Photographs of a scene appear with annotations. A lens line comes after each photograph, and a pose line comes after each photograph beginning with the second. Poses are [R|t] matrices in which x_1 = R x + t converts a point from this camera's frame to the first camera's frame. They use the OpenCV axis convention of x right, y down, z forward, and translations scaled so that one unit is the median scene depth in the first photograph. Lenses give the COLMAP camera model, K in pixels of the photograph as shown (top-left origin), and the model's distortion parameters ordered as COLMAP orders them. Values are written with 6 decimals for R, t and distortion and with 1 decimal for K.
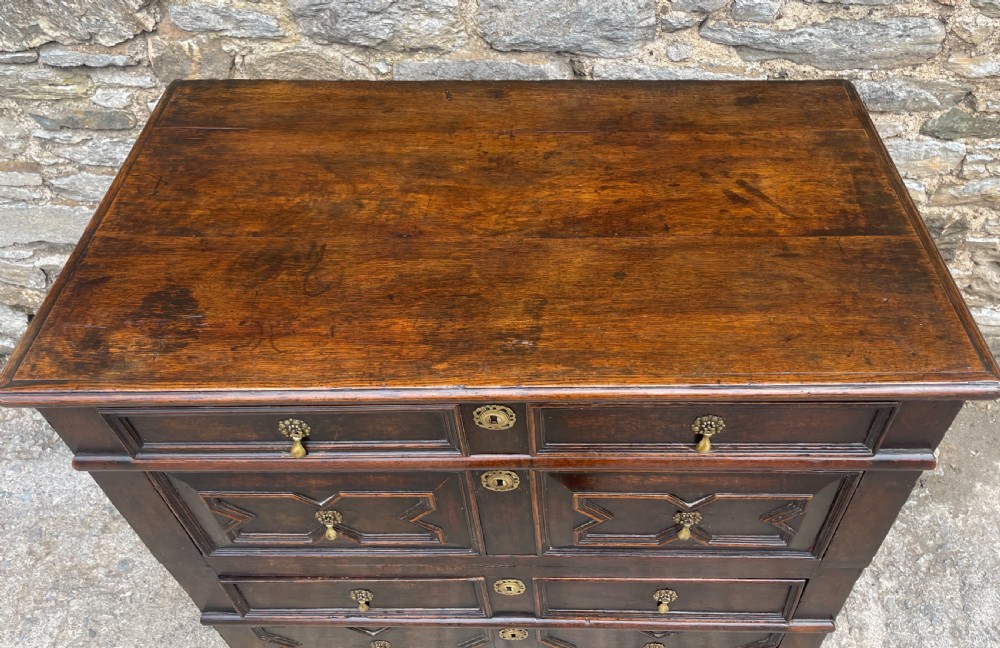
lens RADIAL K [[808.0, 0, 539.0], [0, 808.0, 286.7], [0, 0, 1]] dist [0.076486, -0.080774]
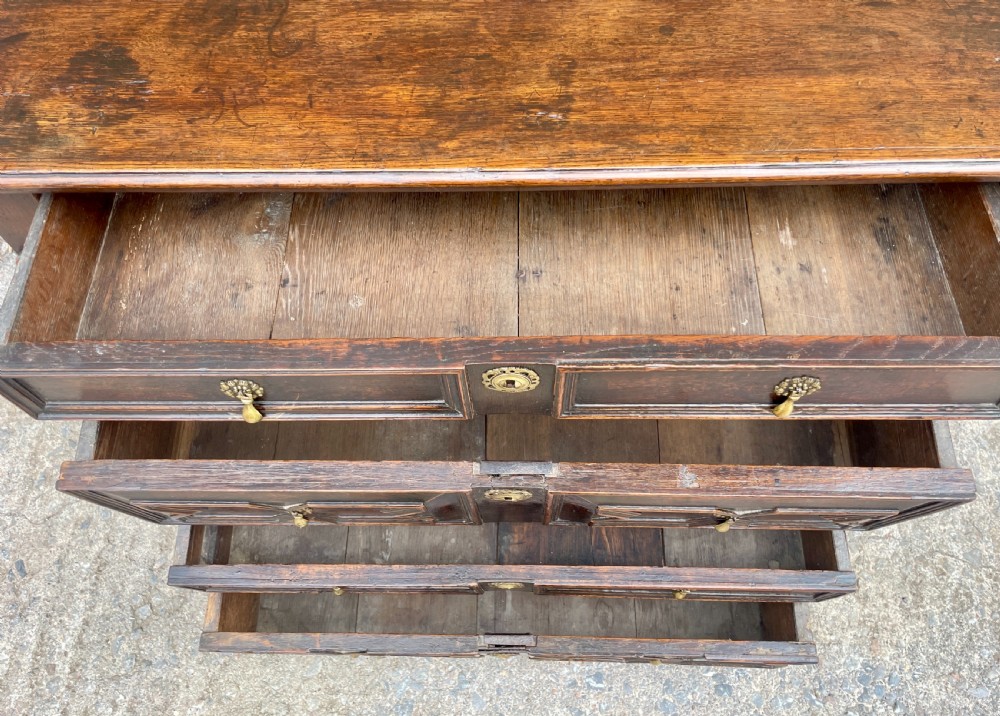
lens RADIAL K [[796.7, 0, 493.8], [0, 796.7, 340.0], [0, 0, 1]] dist [0.086127, -0.125328]
pose [[0.999934, -0.004194, 0.010689, -0.075580], [0.001101, 0.961632, 0.274339, 0.058425], [-0.011430, -0.274309, 0.961574, 0.154165]]
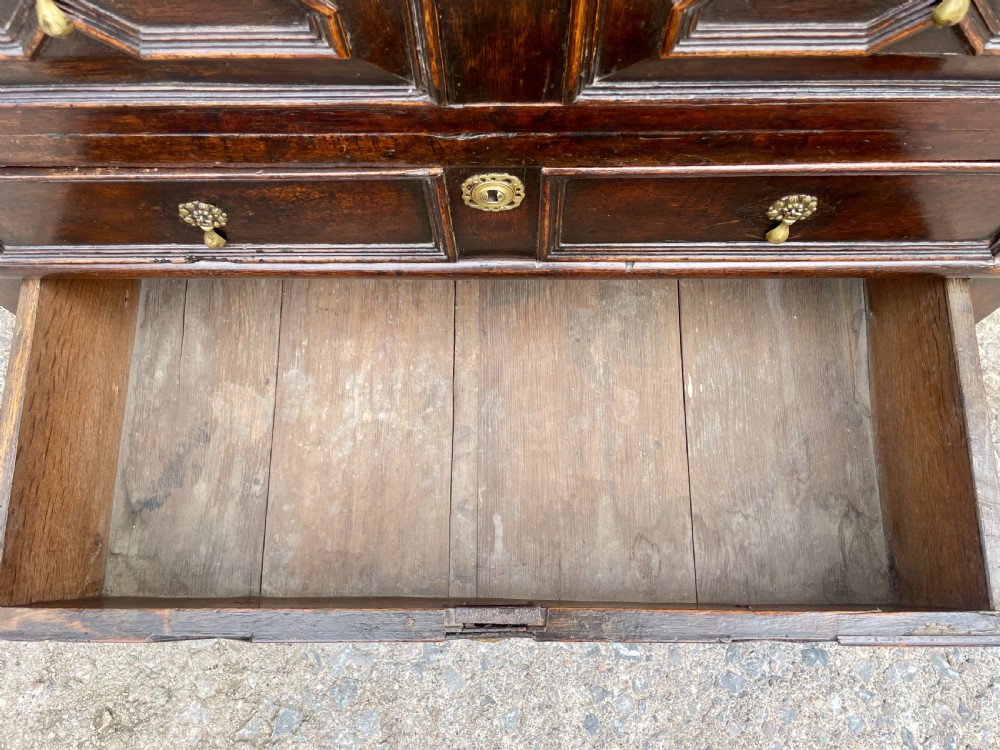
lens RADIAL K [[776.8, 0, 500.0], [0, 776.8, 375.0], [0, 0, 1]] dist [0.087802, -0.129013]
pose [[0.999451, -0.014655, 0.029712, -0.058880], [0.000657, 0.905434, 0.424486, 0.326183], [-0.033123, -0.424233, 0.904947, 0.633364]]
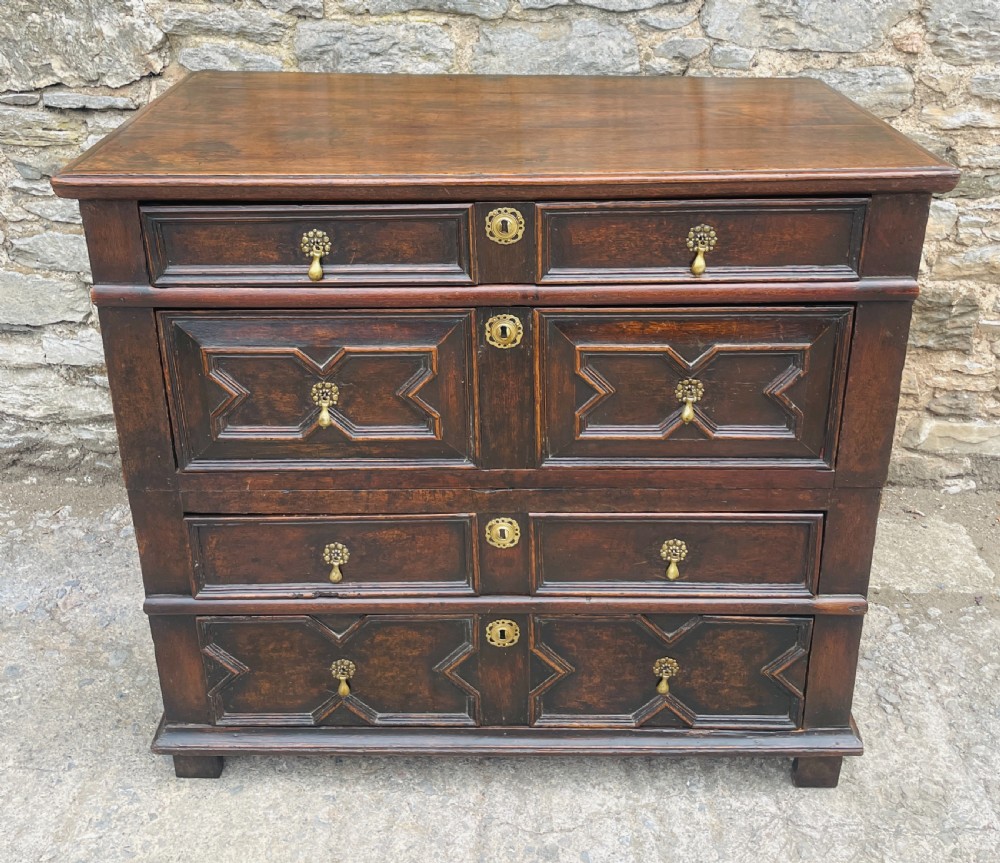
lens RADIAL K [[1084.8, 0, 515.0], [0, 1084.8, 313.9], [0, 0, 1]] dist [0.085031, -0.104282]
pose [[0.999720, 0.014456, 0.018714, -0.059929], [-0.006117, 0.922546, -0.385839, 0.749217], [-0.022842, 0.385617, 0.922376, -0.263832]]
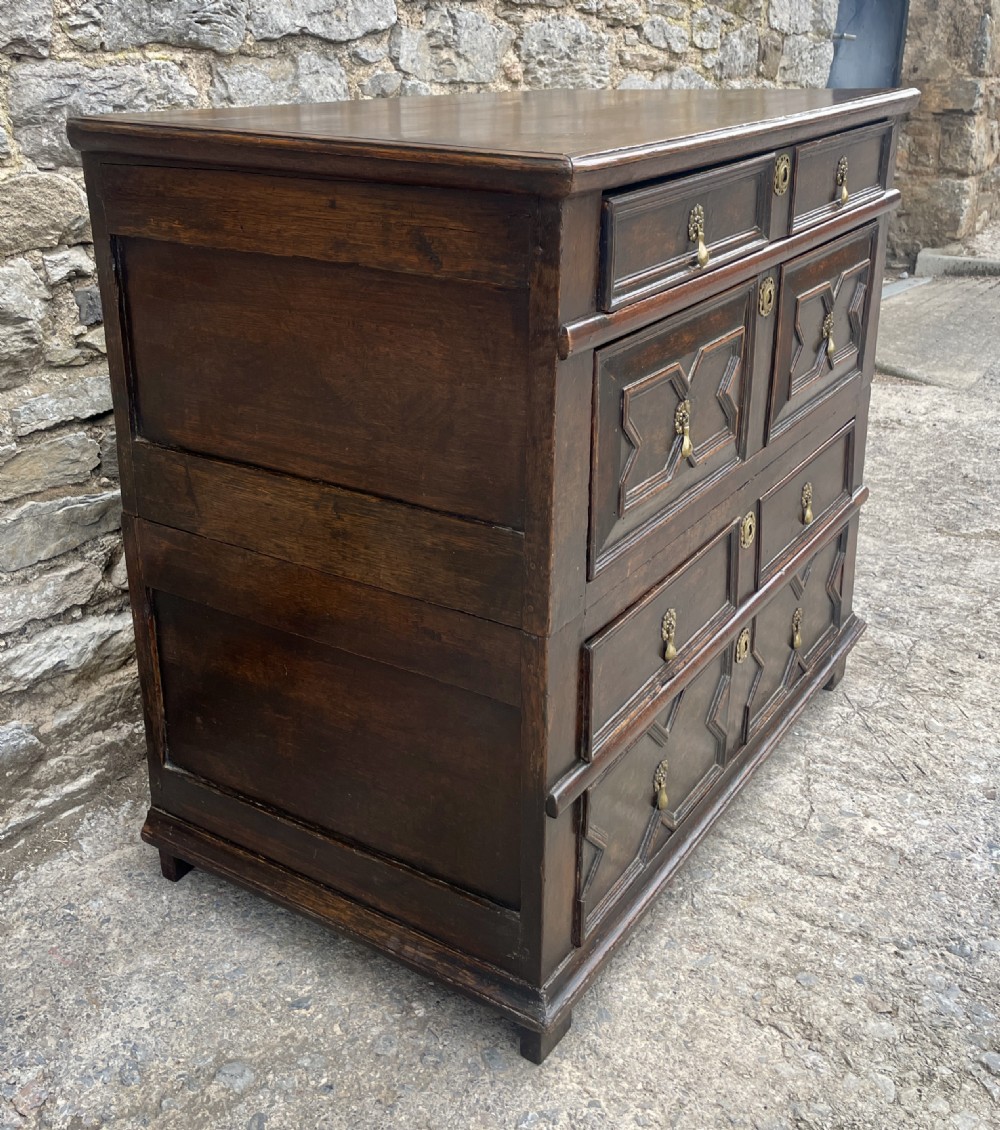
lens RADIAL K [[1223.7, 0, 497.1], [0, 1223.7, 459.1], [0, 0, 1]] dist [0.087817, -0.112720]
pose [[0.520927, -0.264298, 0.811654, -1.467682], [0.605735, 0.784414, -0.133339, 0.395510], [-0.601432, 0.561107, 0.568717, 0.471234]]
